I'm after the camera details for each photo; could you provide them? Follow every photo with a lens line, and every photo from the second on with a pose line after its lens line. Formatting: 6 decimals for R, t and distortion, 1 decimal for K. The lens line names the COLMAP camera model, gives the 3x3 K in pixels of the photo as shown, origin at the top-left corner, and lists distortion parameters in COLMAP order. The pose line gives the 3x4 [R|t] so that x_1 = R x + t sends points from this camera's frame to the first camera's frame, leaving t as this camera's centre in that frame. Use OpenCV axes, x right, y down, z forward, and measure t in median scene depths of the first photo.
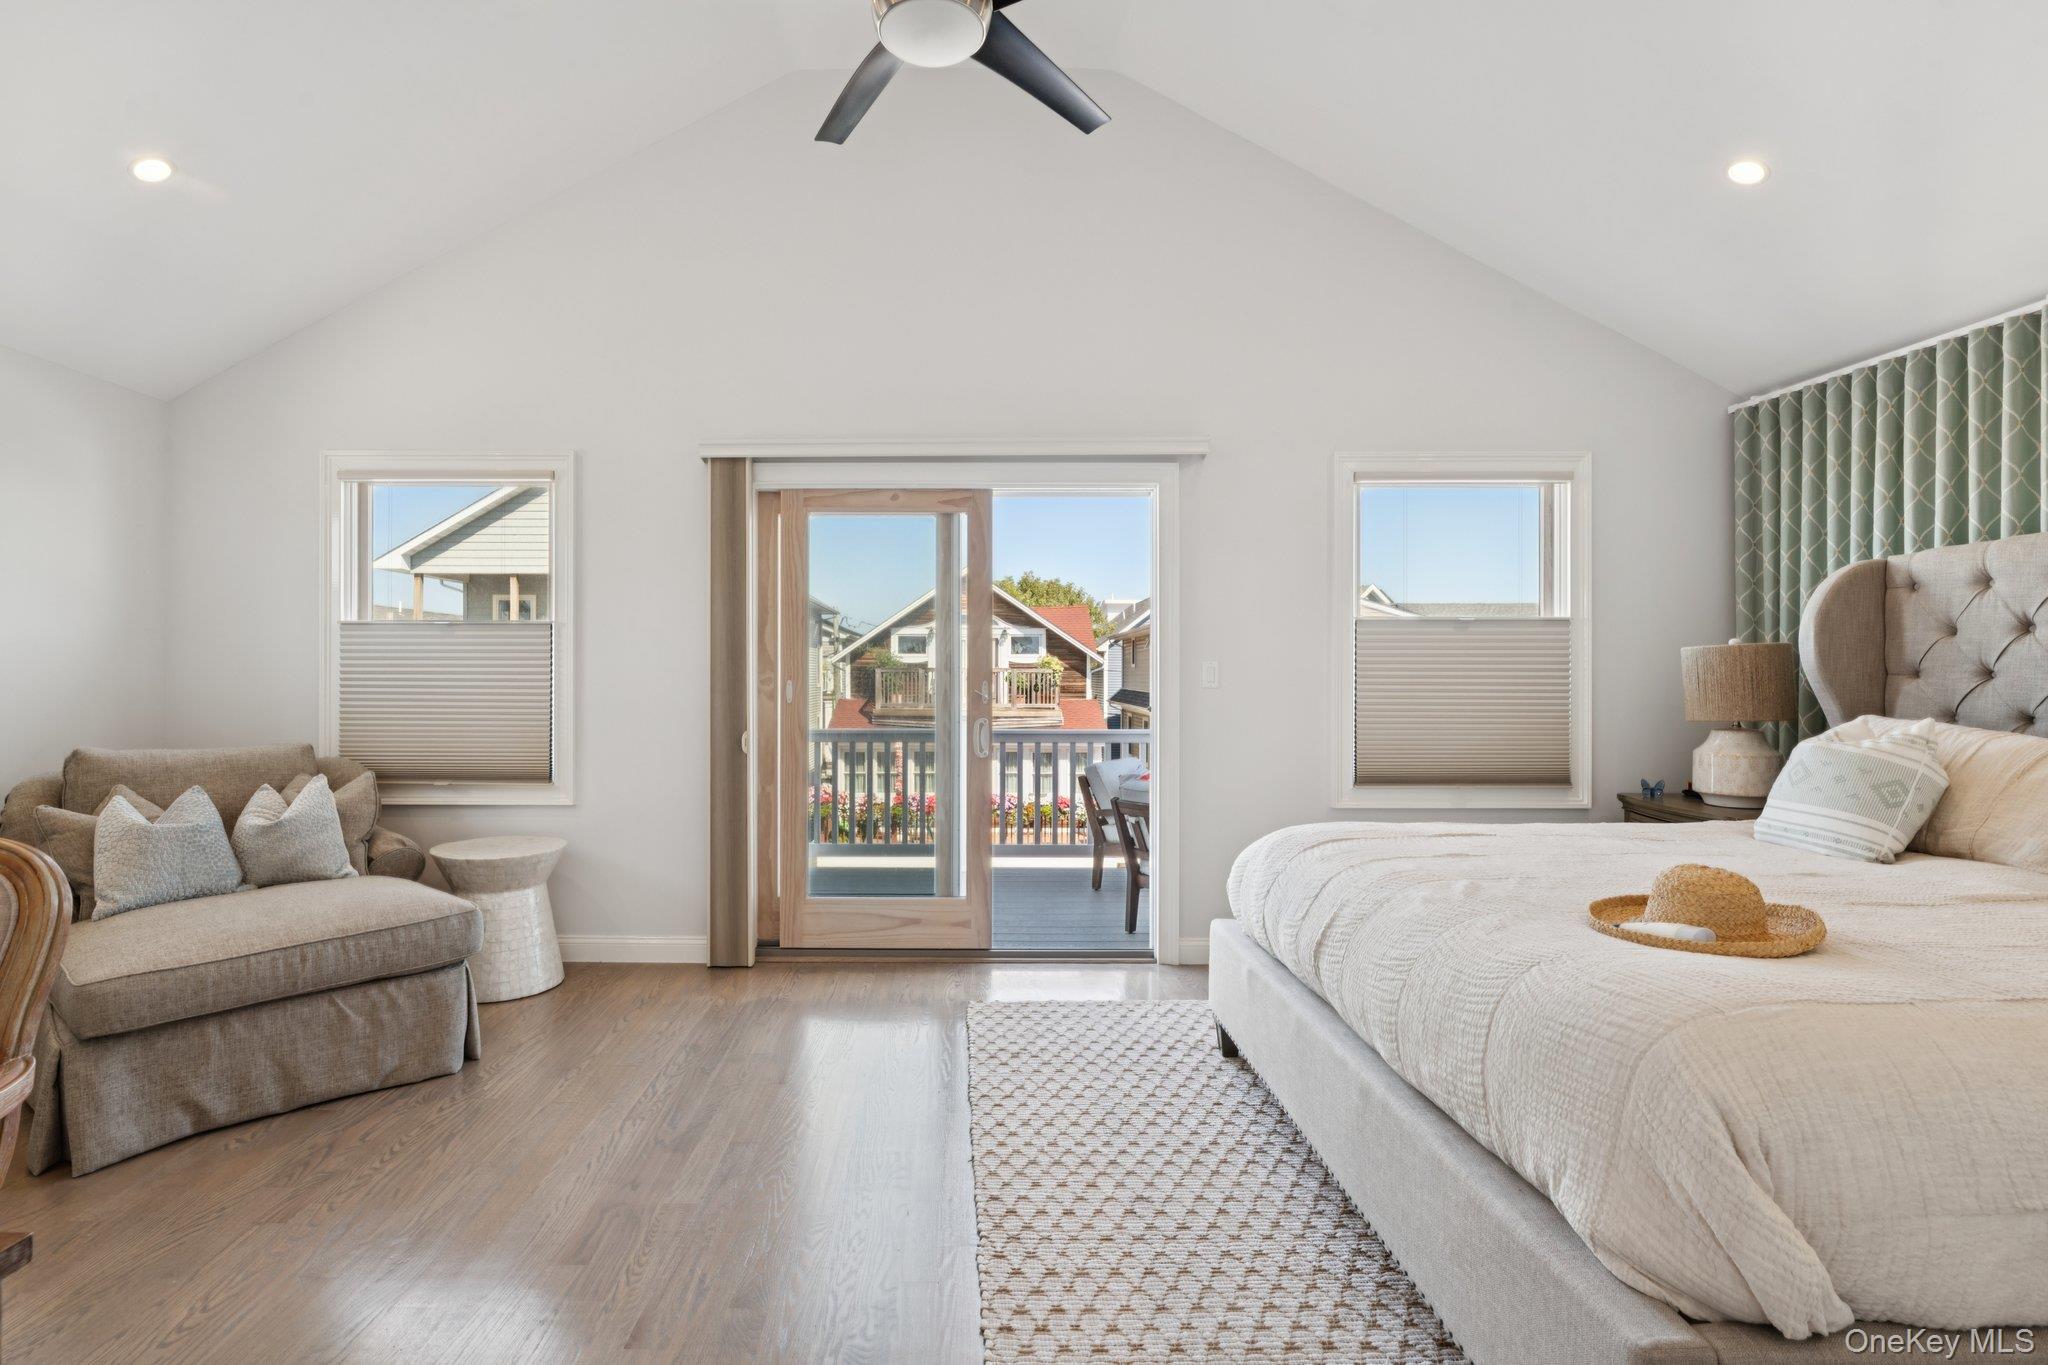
lens RADIAL K [[1003.4, 0, 1005.9], [0, 1003.4, 677.7], [0, 0, 1]] dist [0.001977, 0.001066]
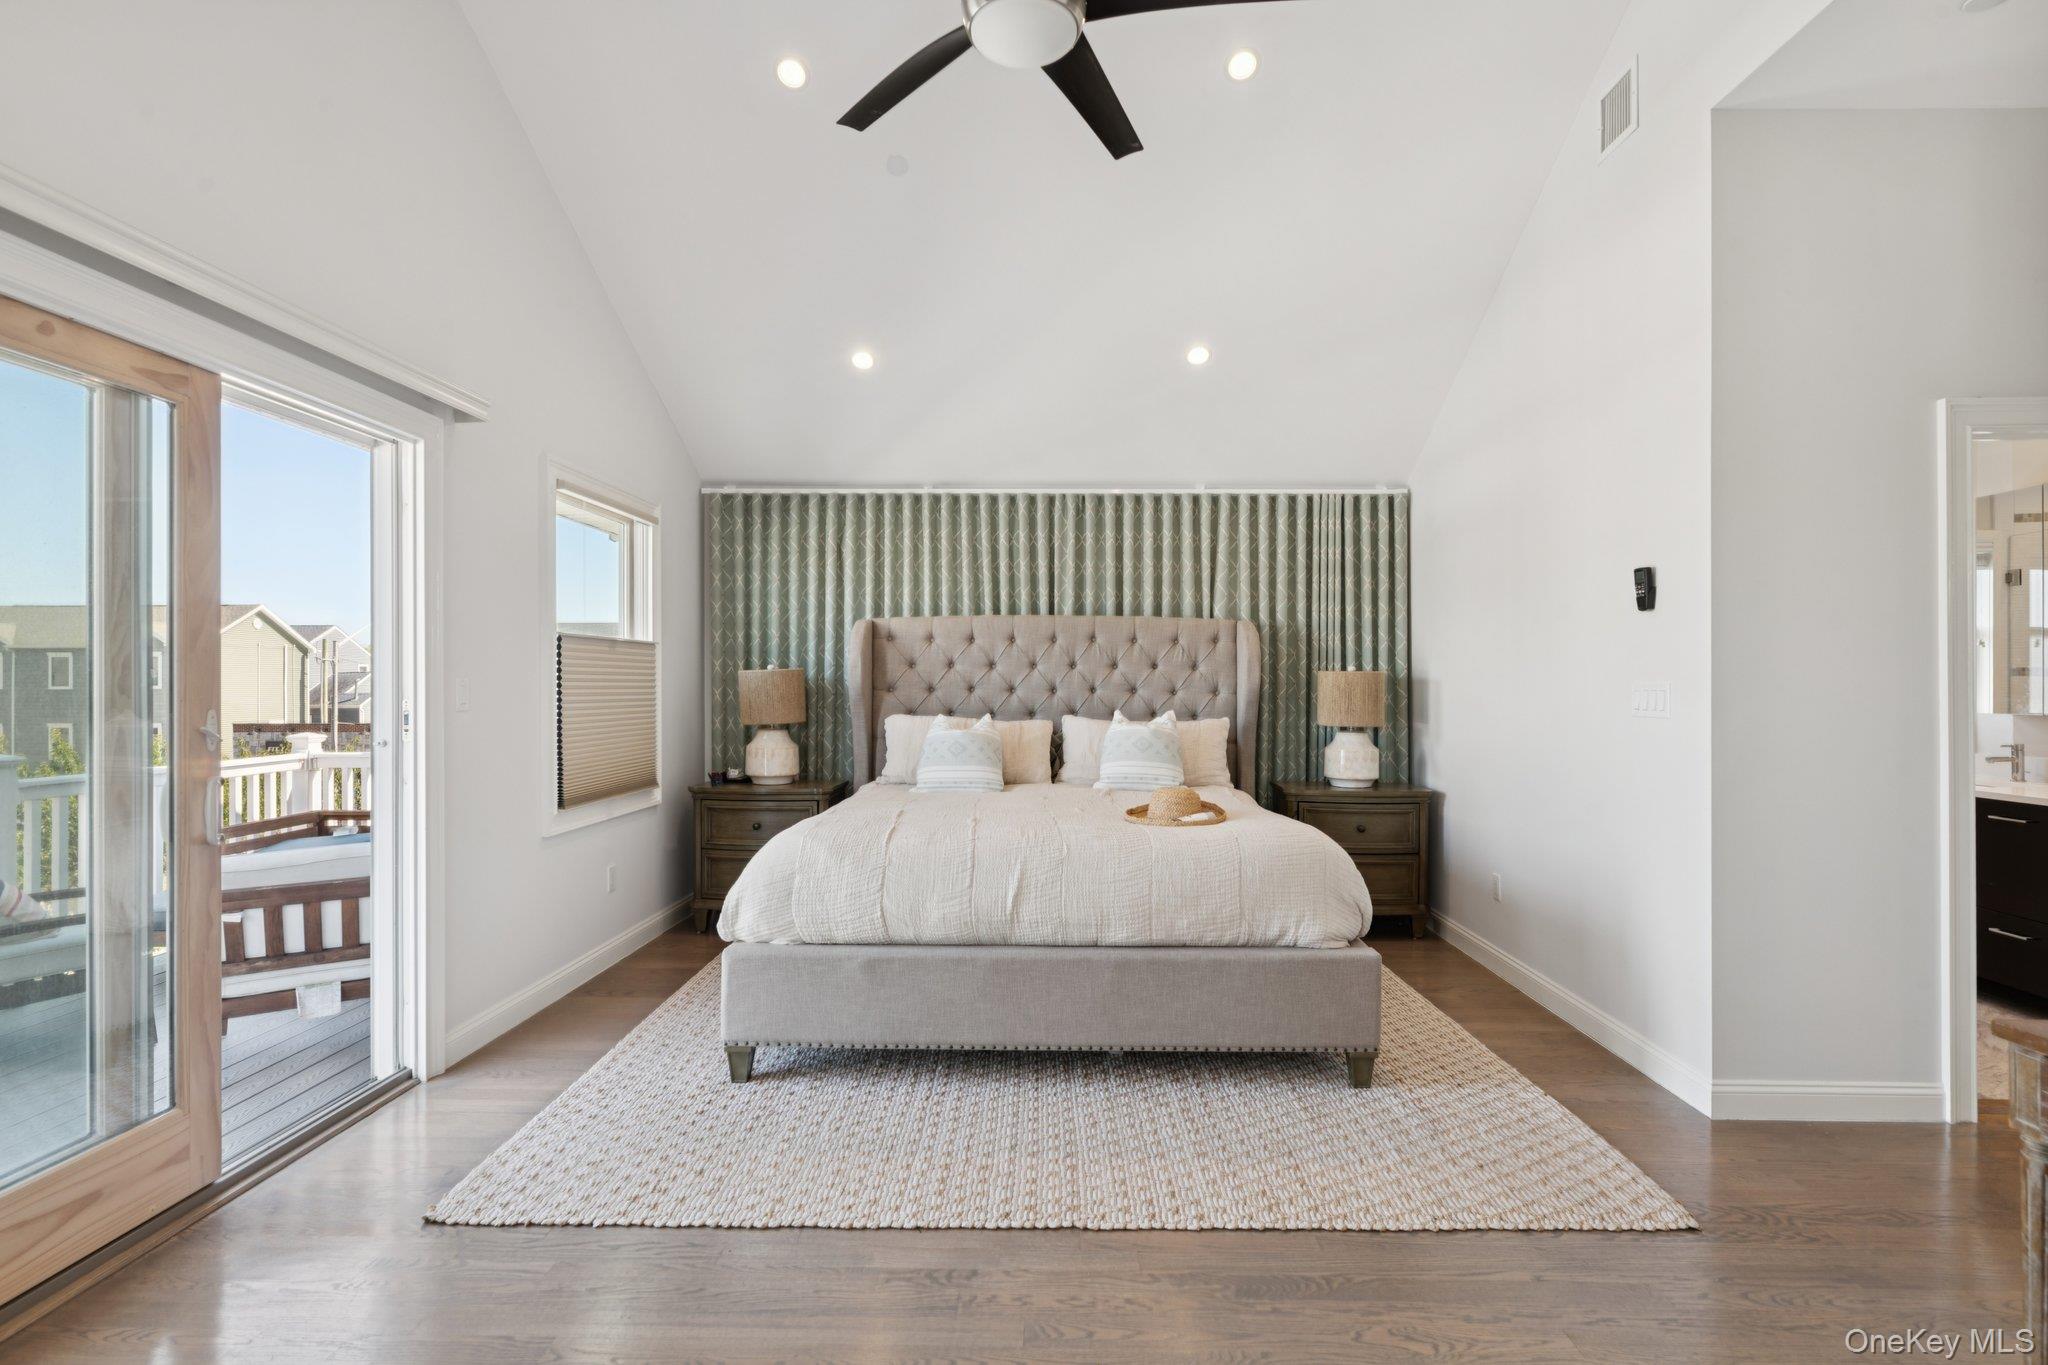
lens RADIAL K [[980.1, 0, 1019.6], [0, 980.1, 682.8], [0, 0, 1]] dist [-0.001421, -0.000588]
pose [[0.056313, 0.001865, 0.998411, -0.695654], [0.005352, 0.999983, -0.002169, -0.009610], [-0.998399, 0.005466, 0.056302, 0.650520]]
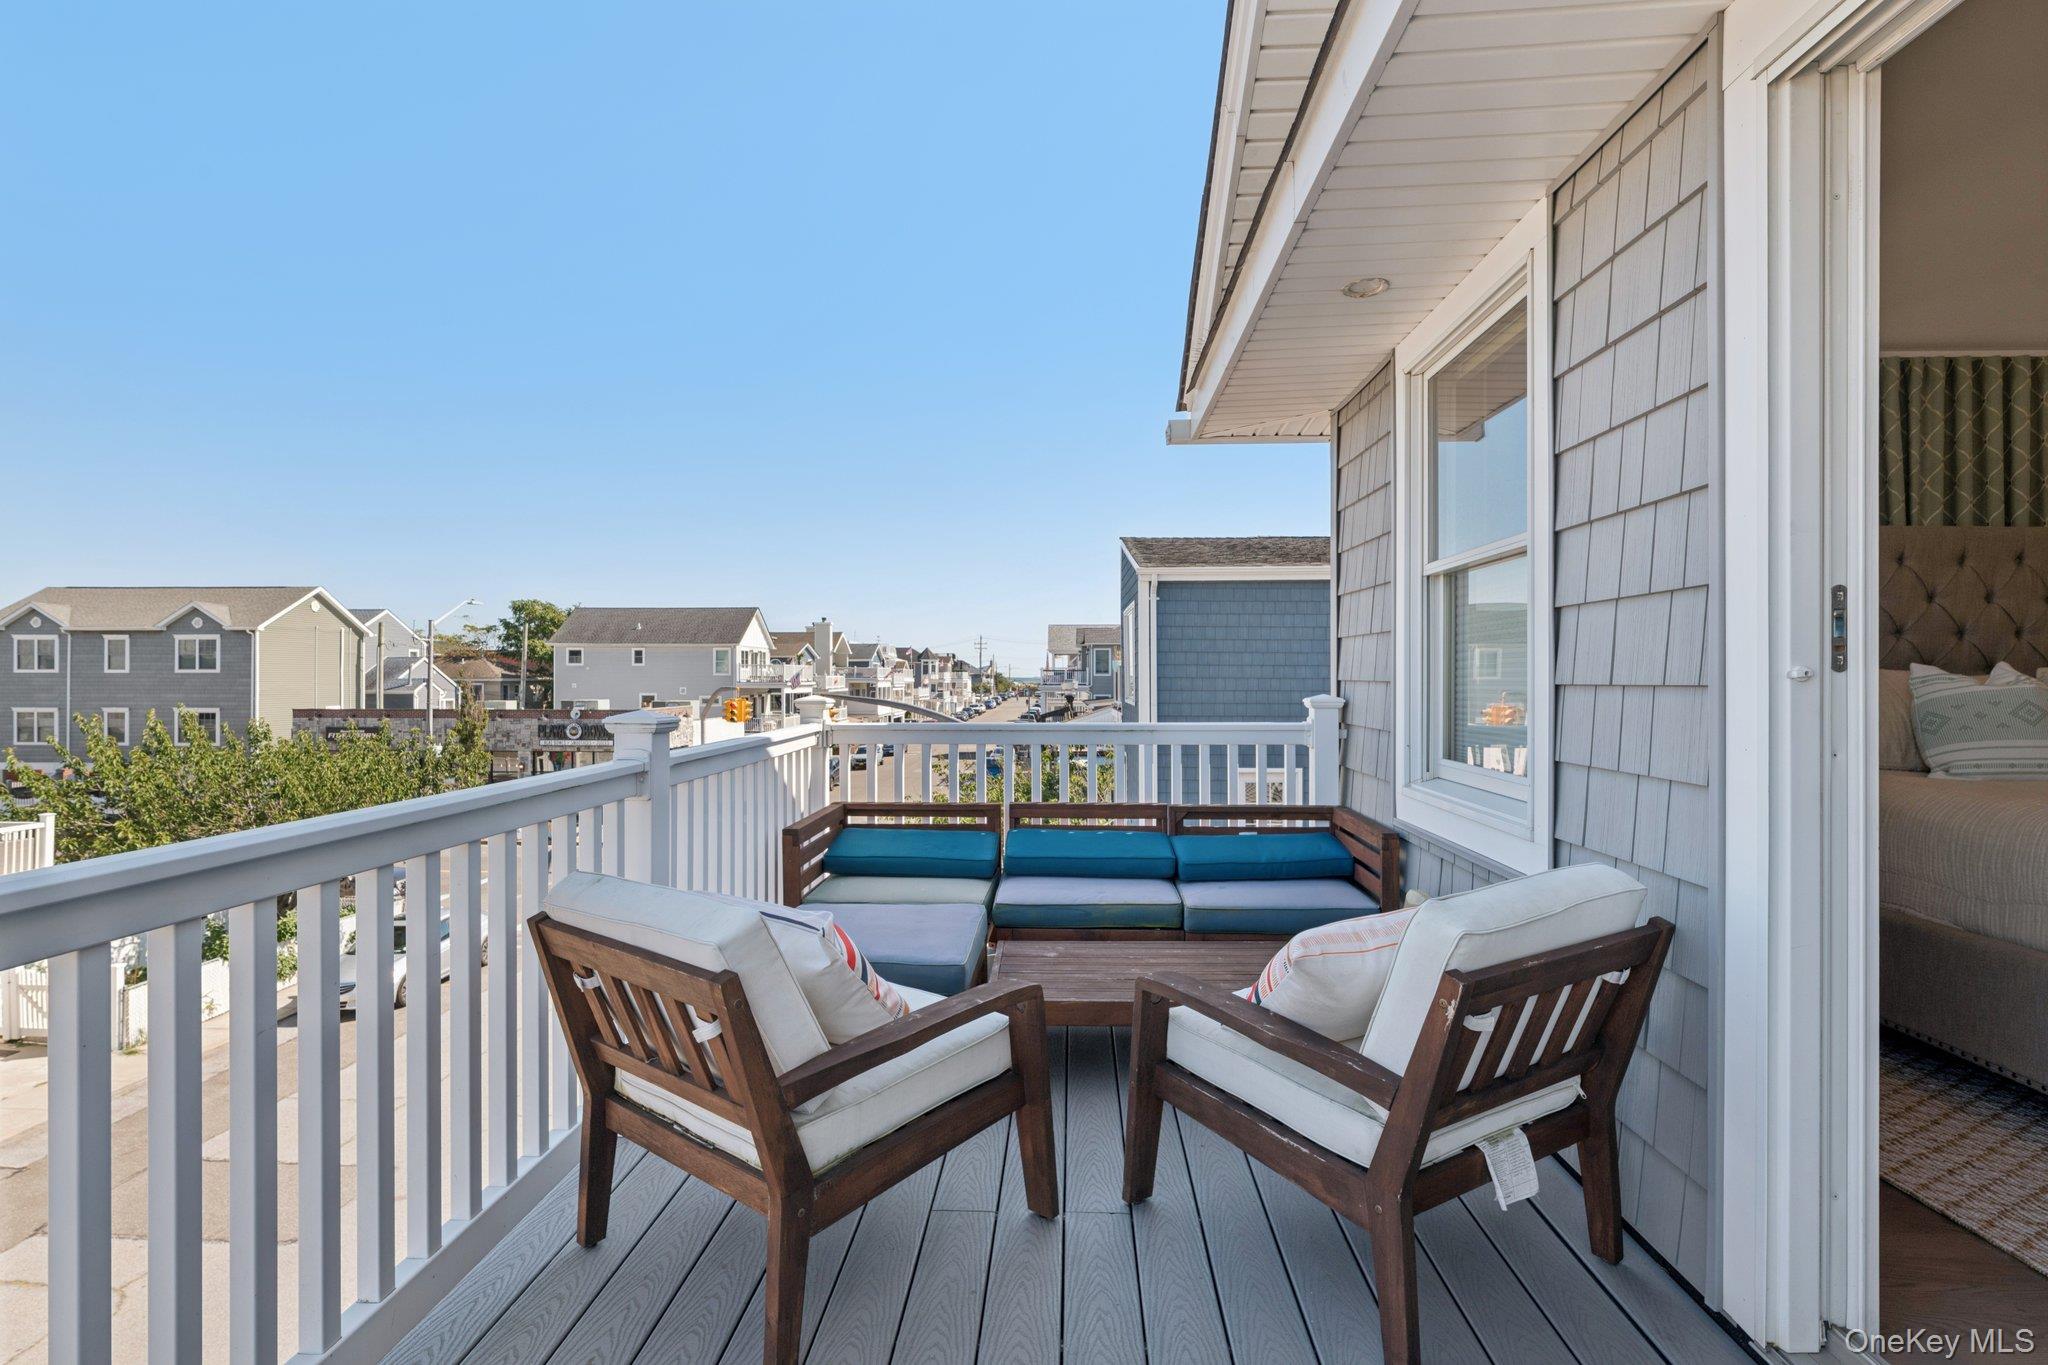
lens RADIAL K [[995.7, 0, 1019.5], [0, 995.7, 678.7], [0, 0, 1]] dist [-0.002974, 0.000589]
pose [[0.075550, -0.004290, 0.997133, -0.301458], [0.002686, 0.999988, 0.004098, 0.041256], [-0.997138, 0.002369, 0.075561, 1.637975]]
